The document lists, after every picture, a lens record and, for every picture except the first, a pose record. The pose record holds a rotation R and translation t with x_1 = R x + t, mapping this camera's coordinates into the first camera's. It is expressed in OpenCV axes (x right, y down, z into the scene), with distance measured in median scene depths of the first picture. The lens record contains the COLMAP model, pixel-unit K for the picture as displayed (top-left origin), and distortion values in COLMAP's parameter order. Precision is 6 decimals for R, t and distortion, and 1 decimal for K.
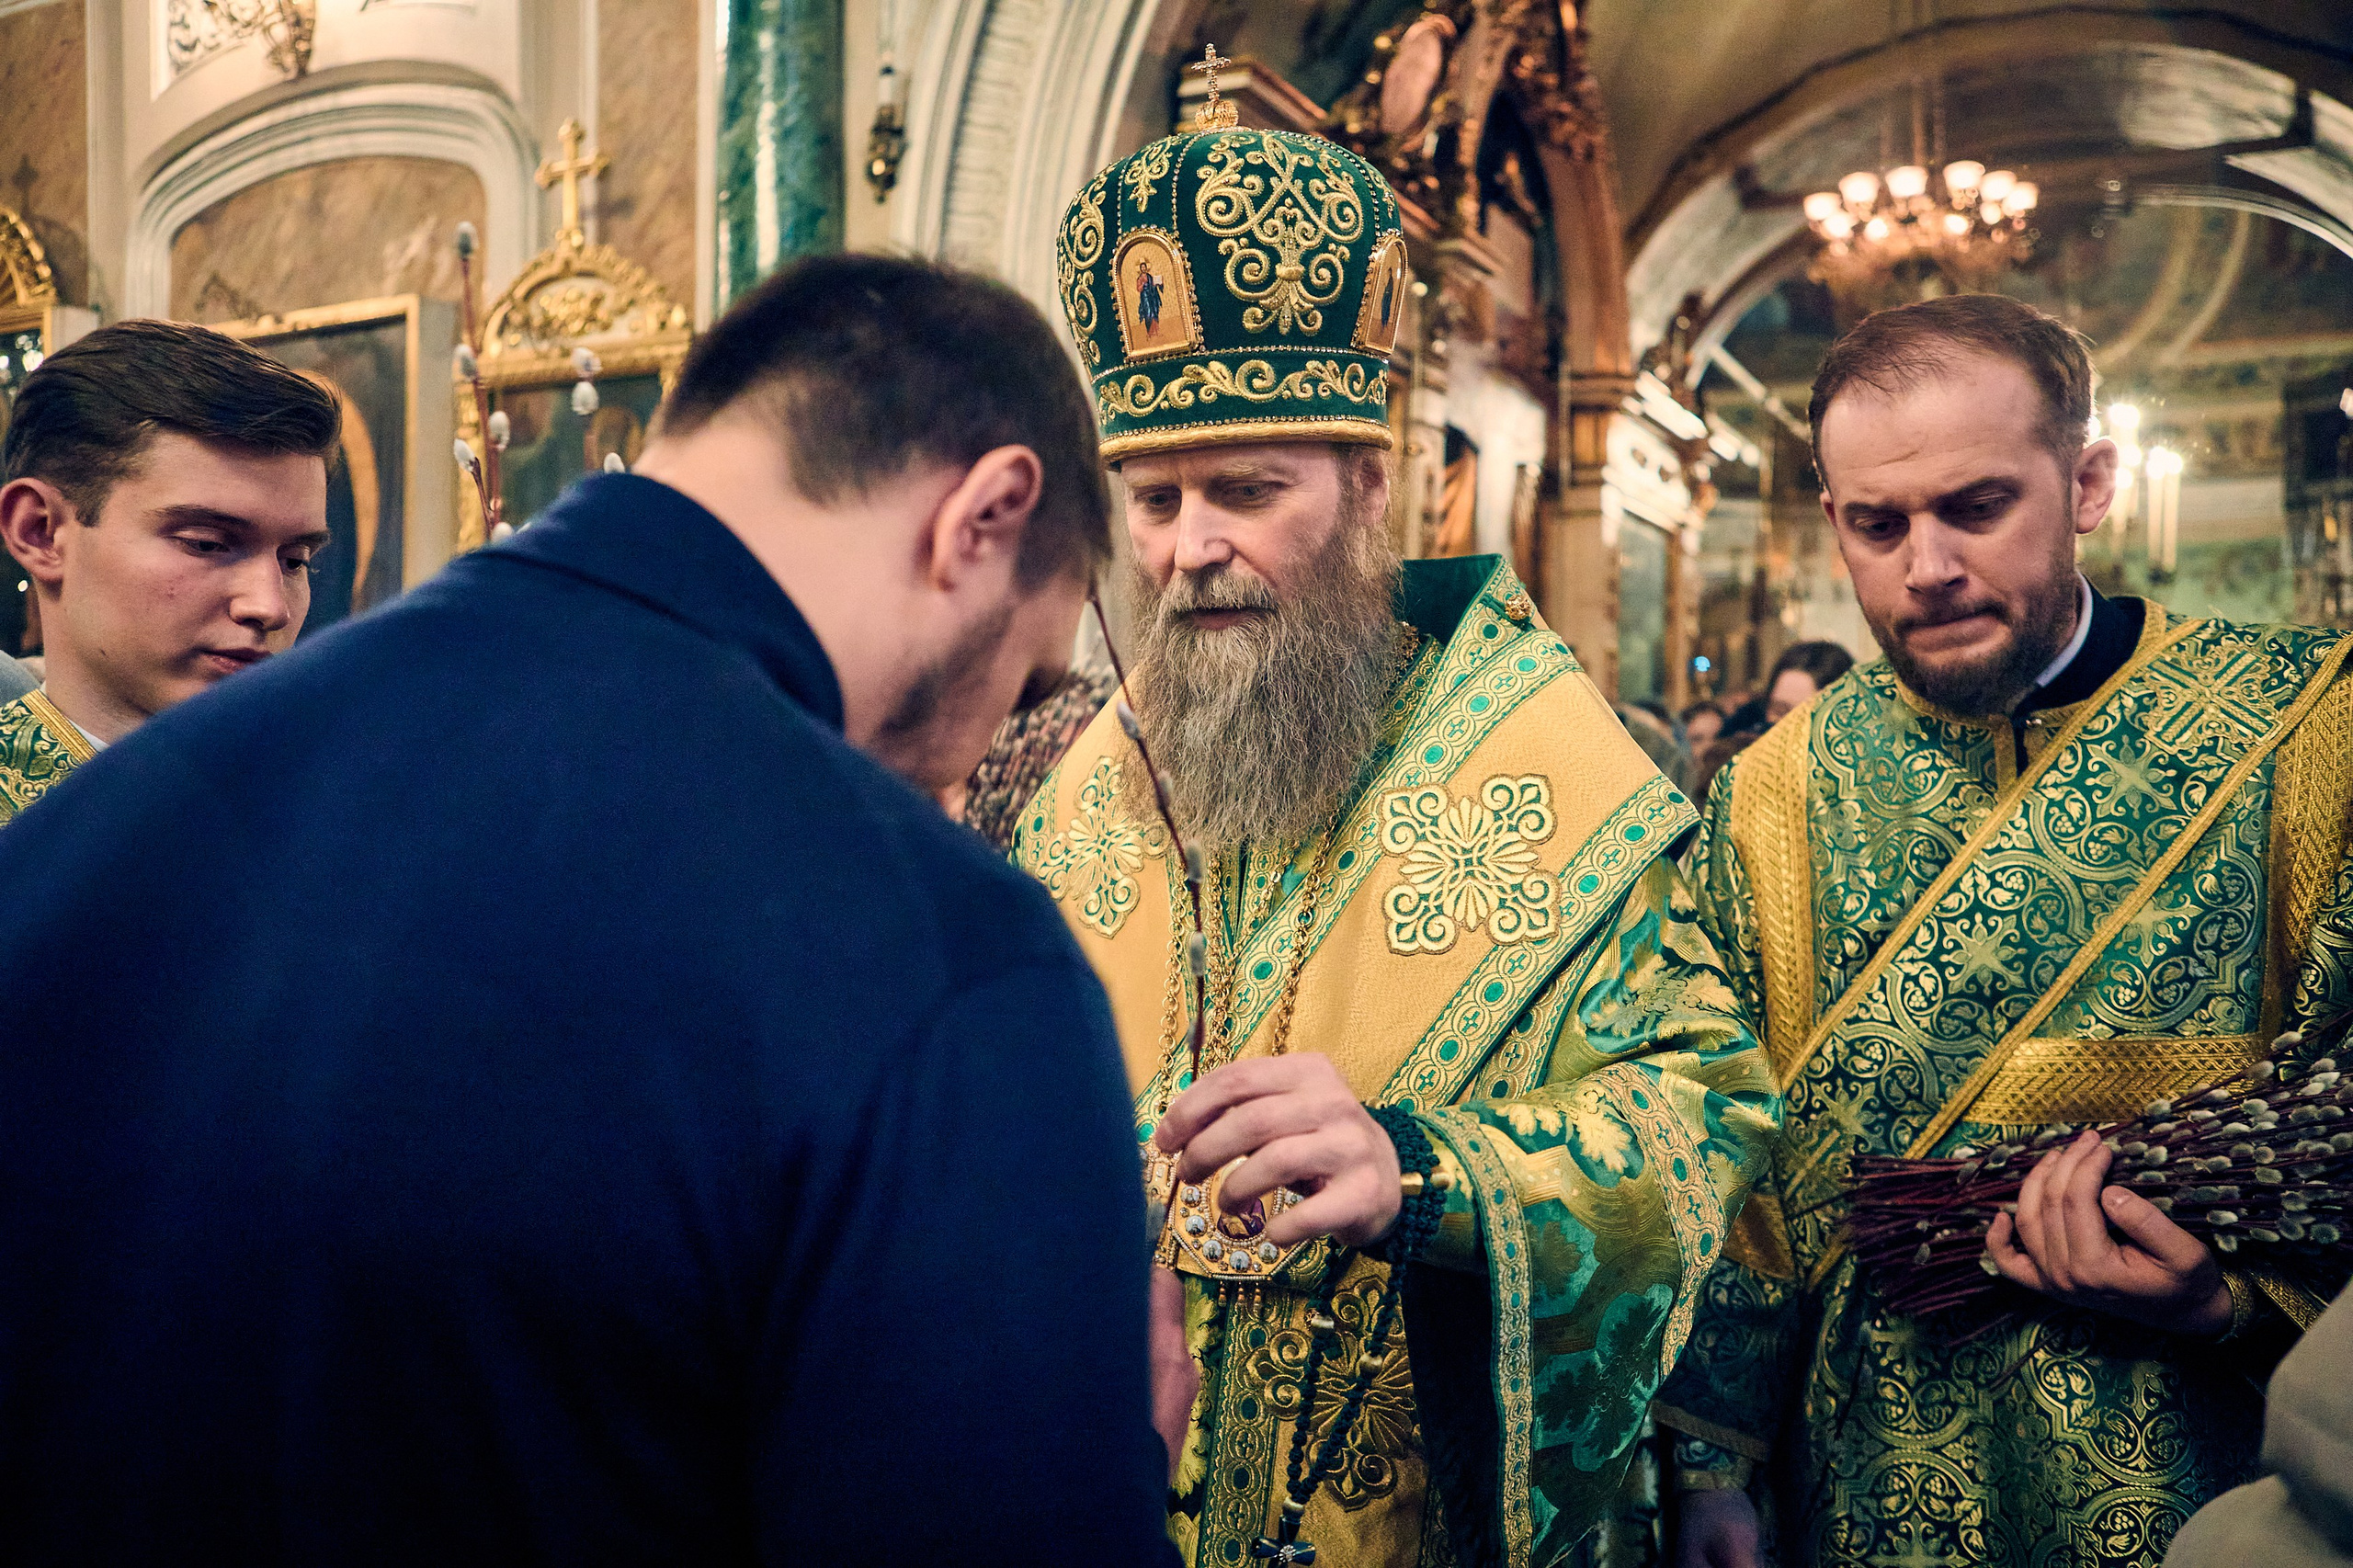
lens RADIAL K [[1822.1, 0, 1182.6], [0, 1822.1, 790.7], [0, 0, 1]] dist [-0.089583, 0.093675]
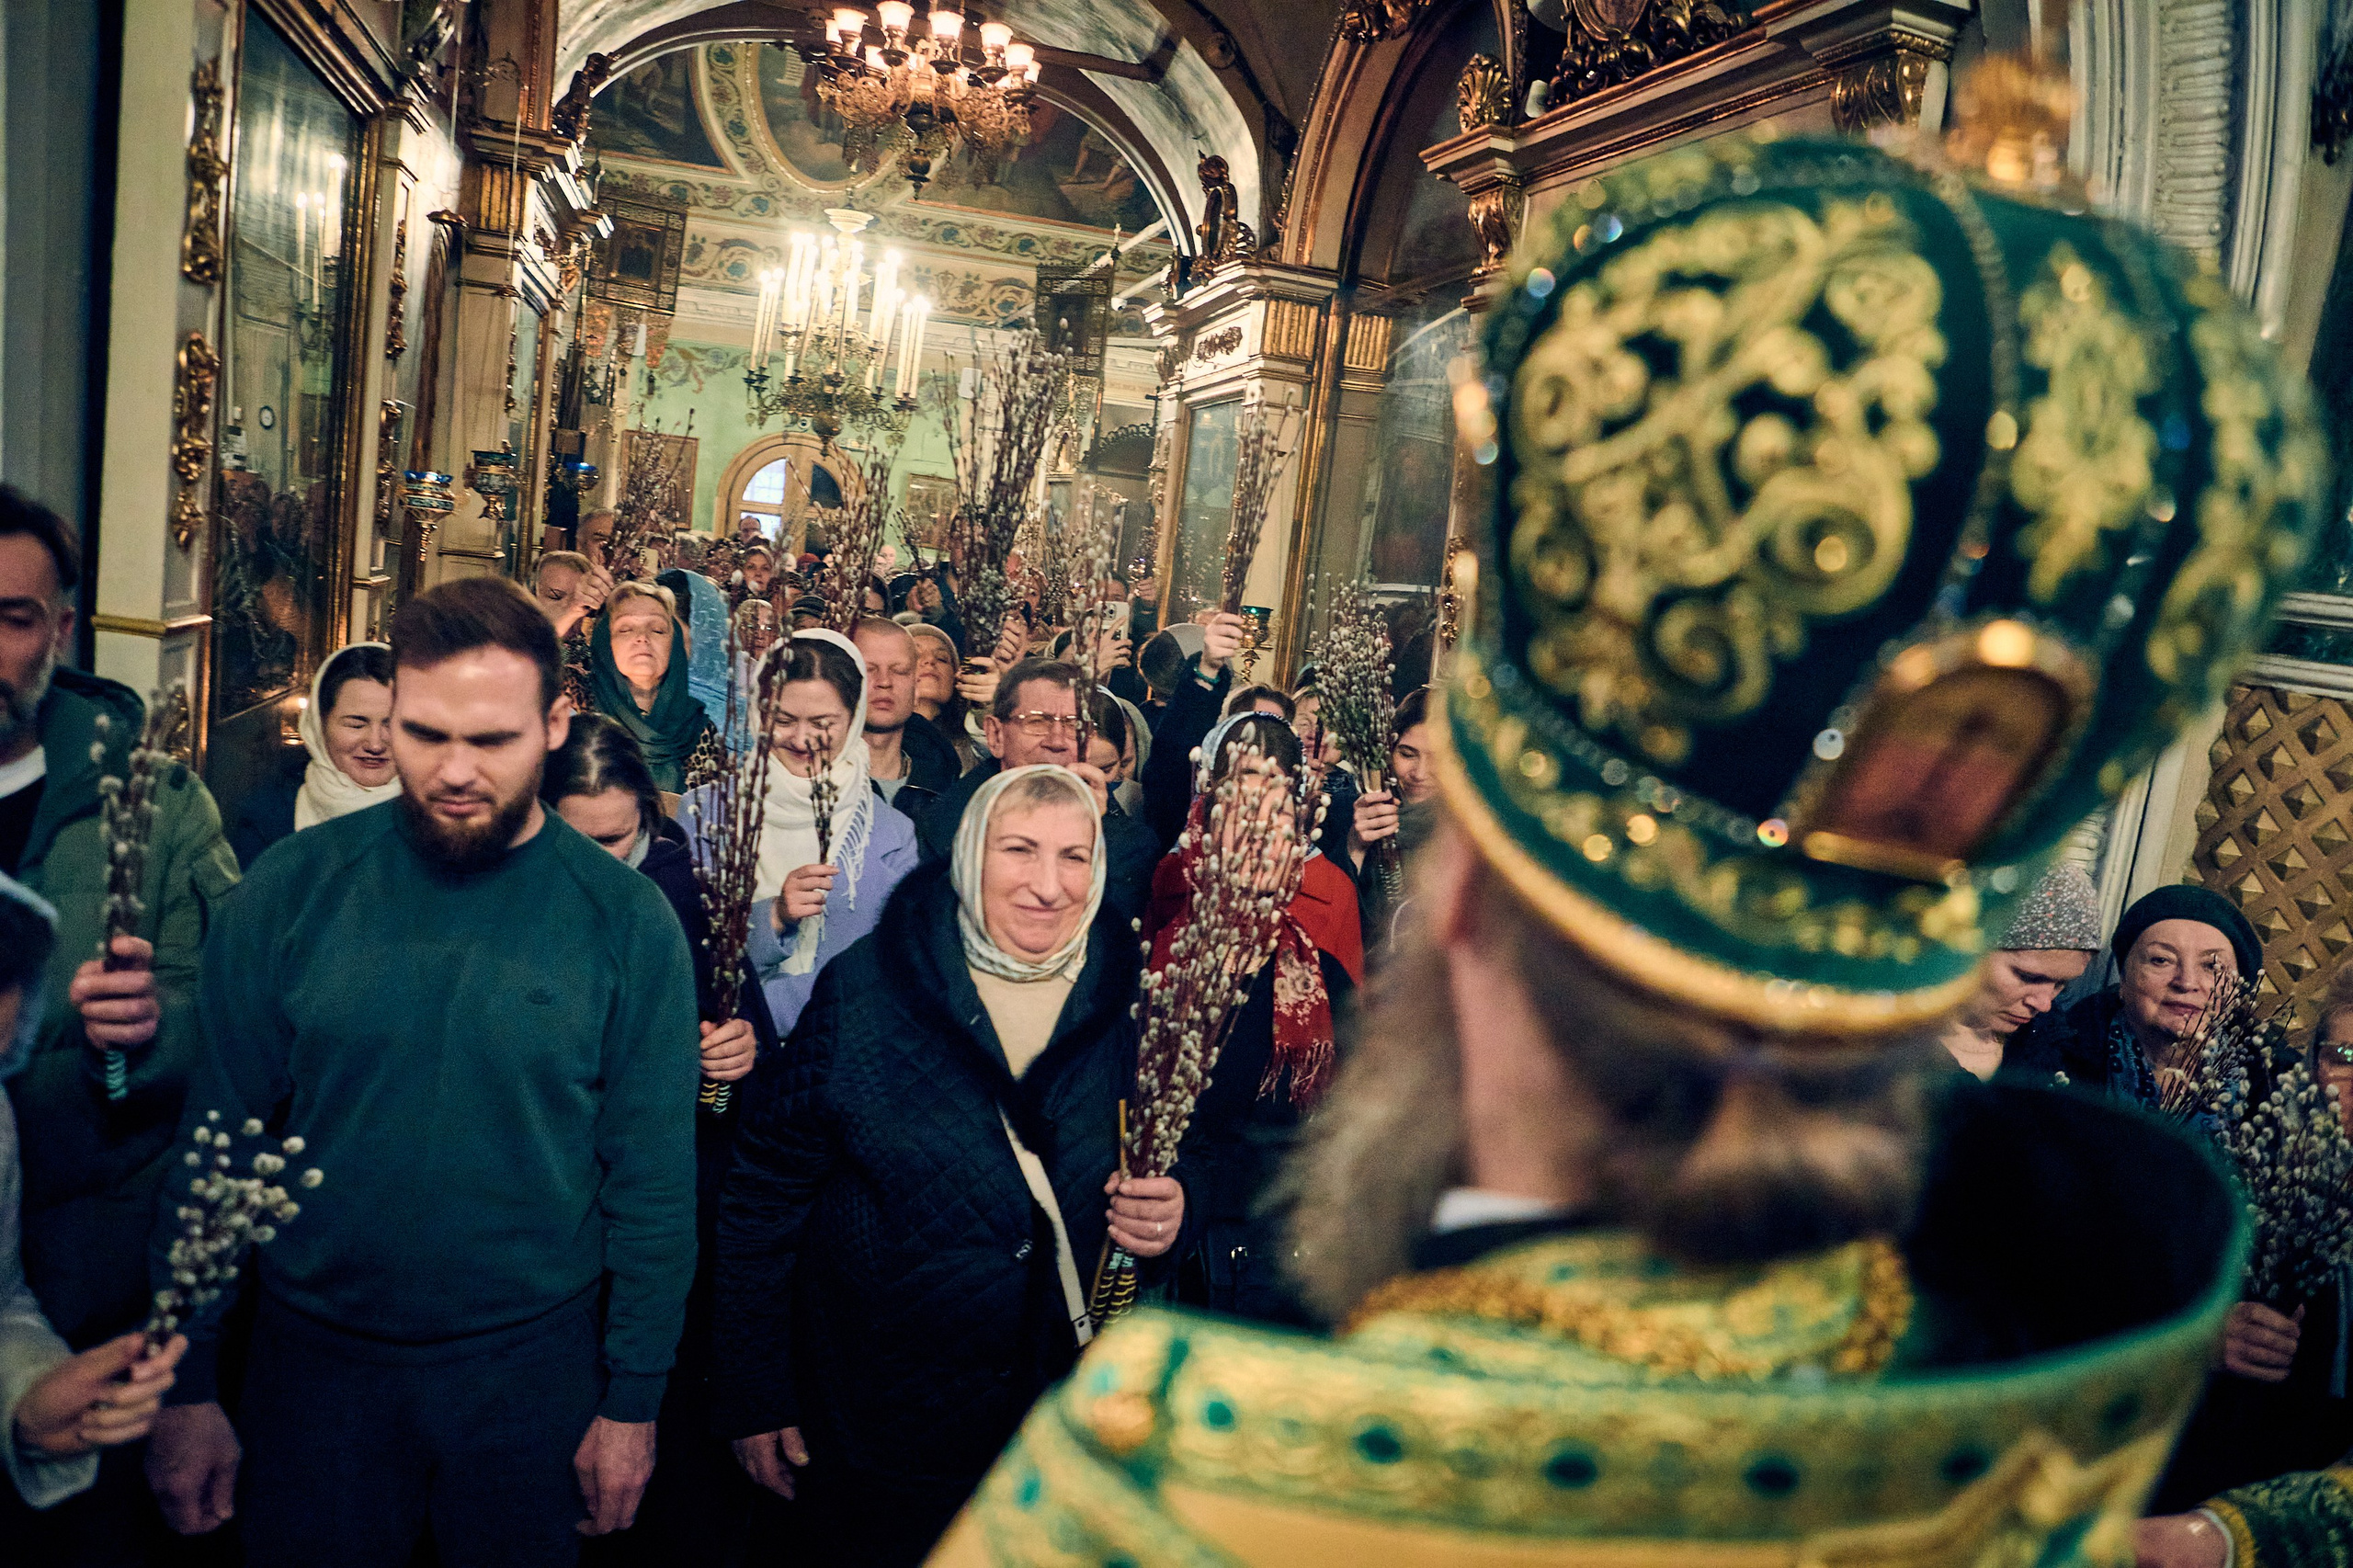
lens RADIAL K [[1601.5, 0, 1181.2], [0, 1601.5, 803.8], [0, 0, 1]] dist [-0.098301, 0.067166]
pose [[0.718057, -0.023678, 0.695581, -0.095294], [-0.102550, 0.984913, 0.139390, -0.062937], [-0.688387, -0.171422, 0.704796, 0.261672]]
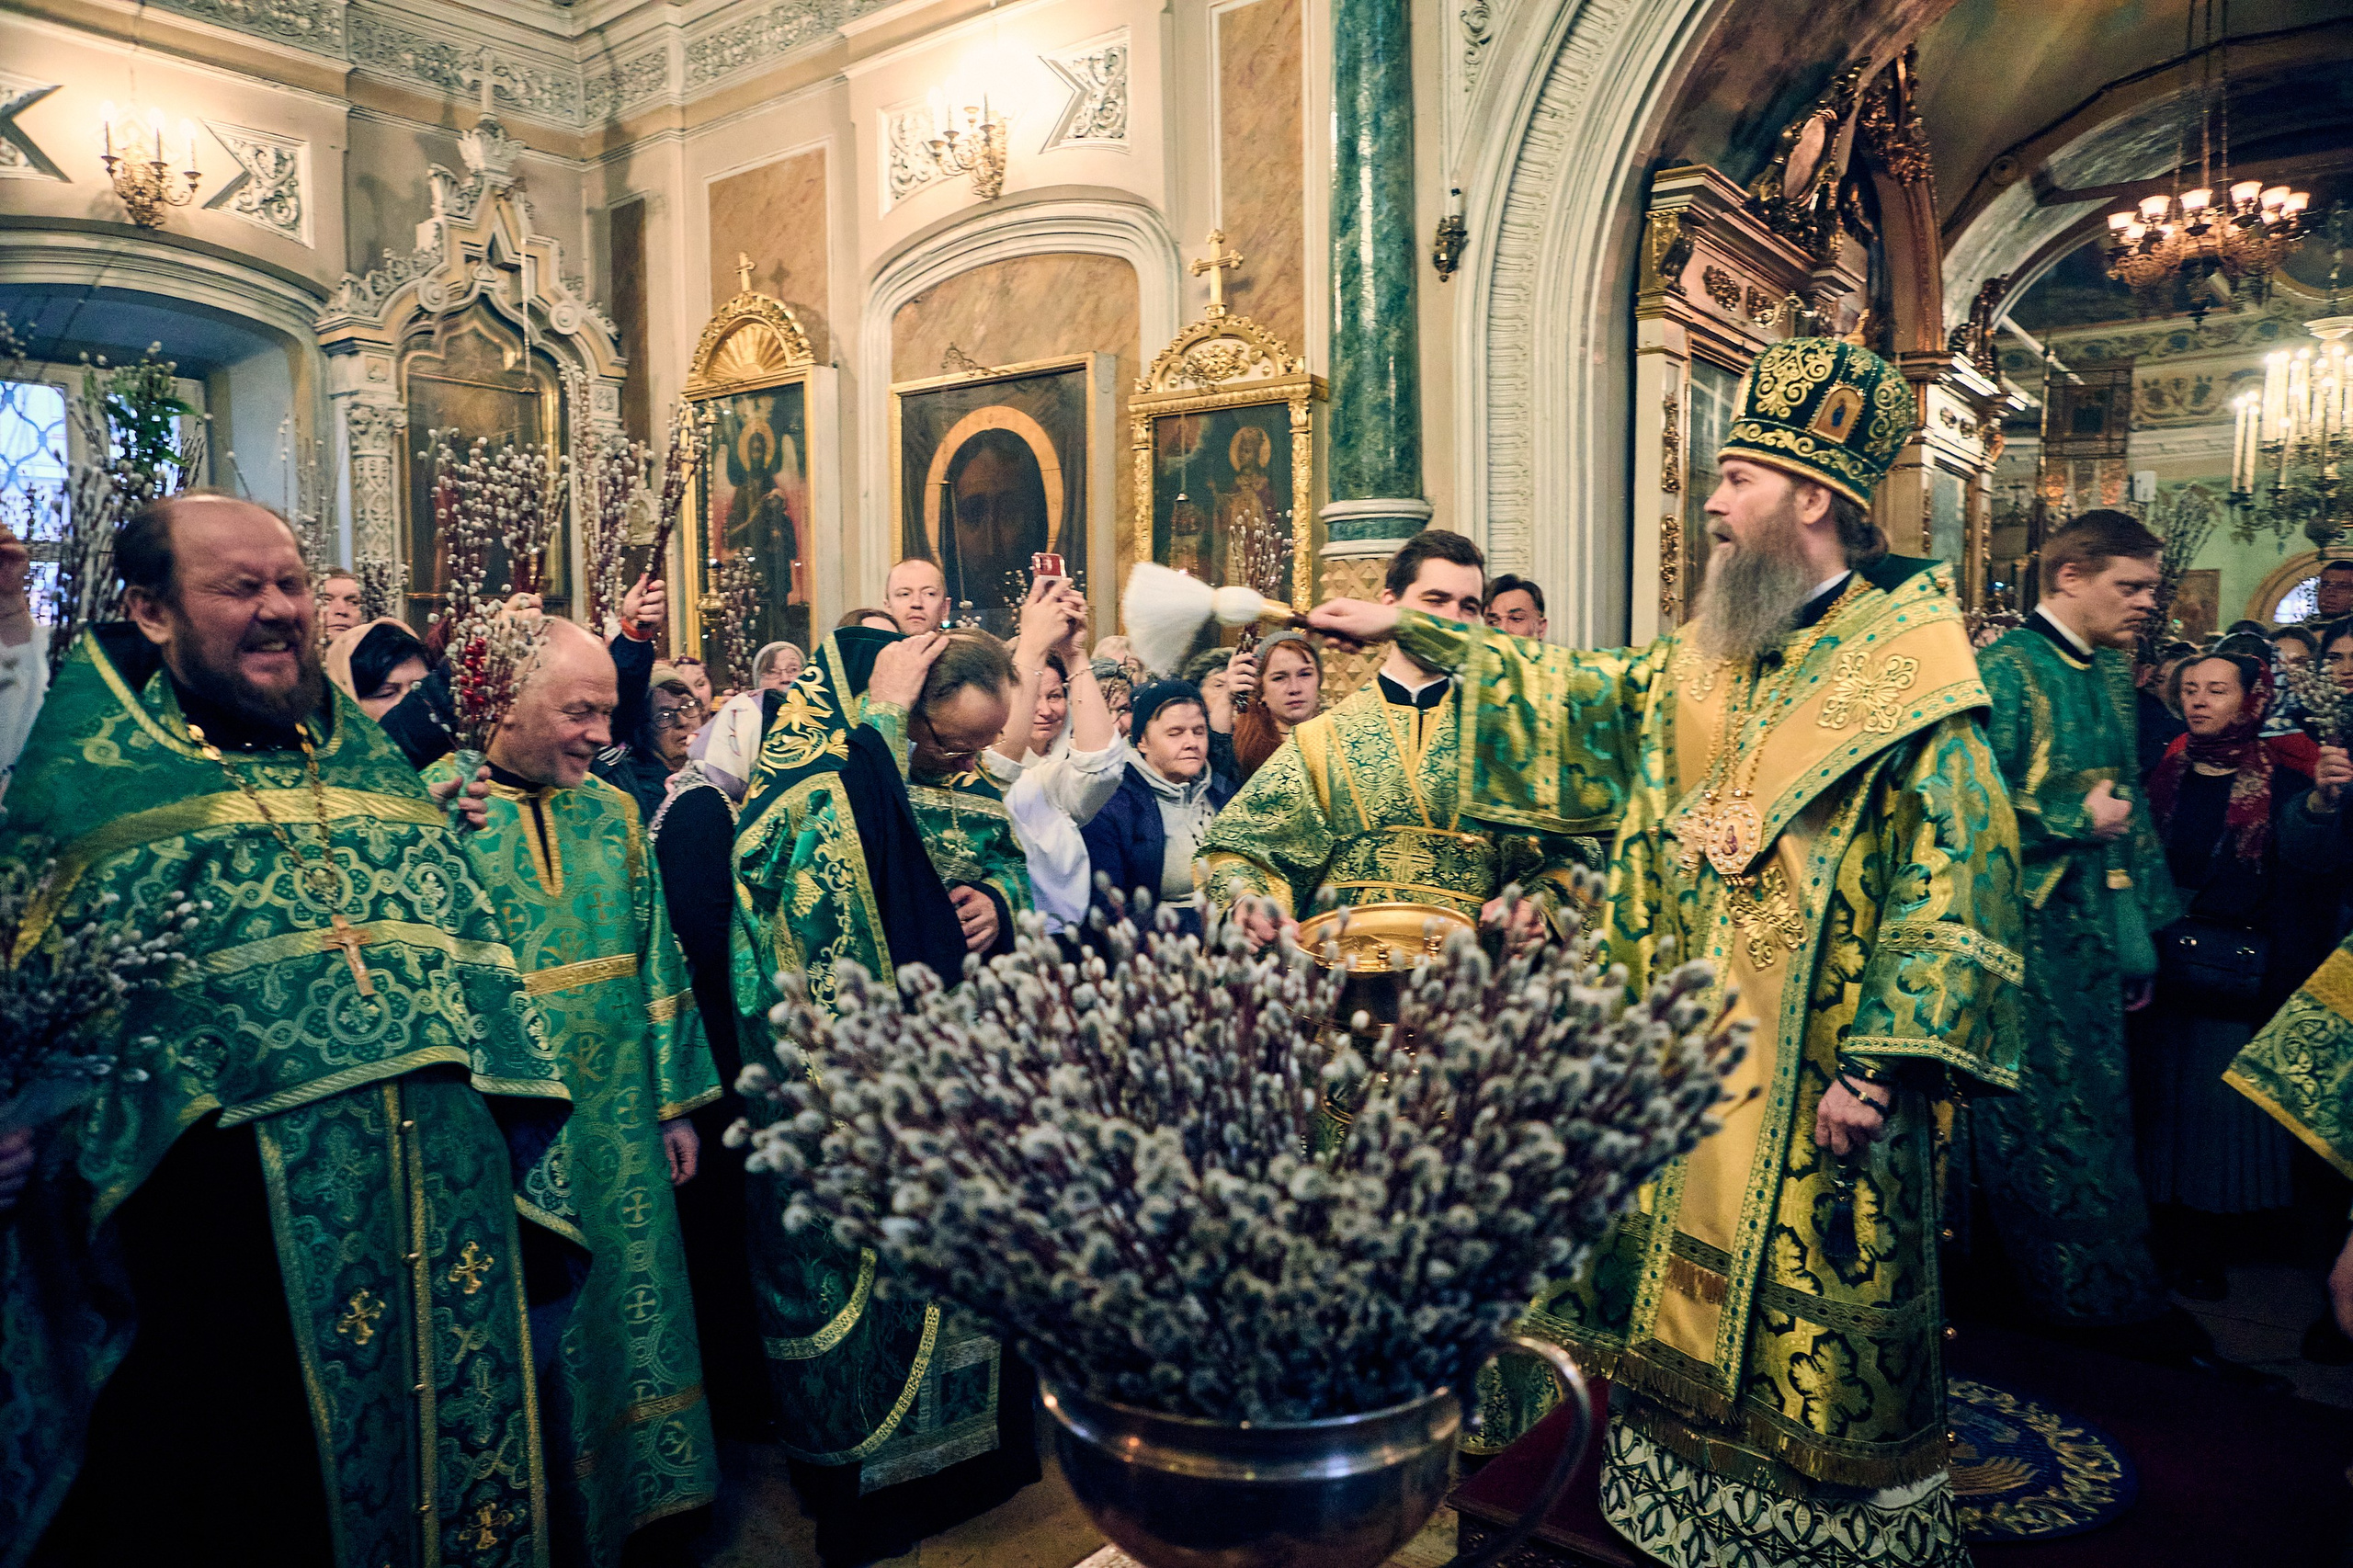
lens RADIAL K [[1603.5, 0, 1177.7], [0, 1603.5, 804.0], [0, 0, 1]] dist [-0.104114, 0.074293]
pose [[0.984733, -0.003644, -0.174035, -0.115914], [0.014608, 0.997984, 0.061761, 0.007604], [0.173459, -0.063360, 0.982801, -0.226040]]
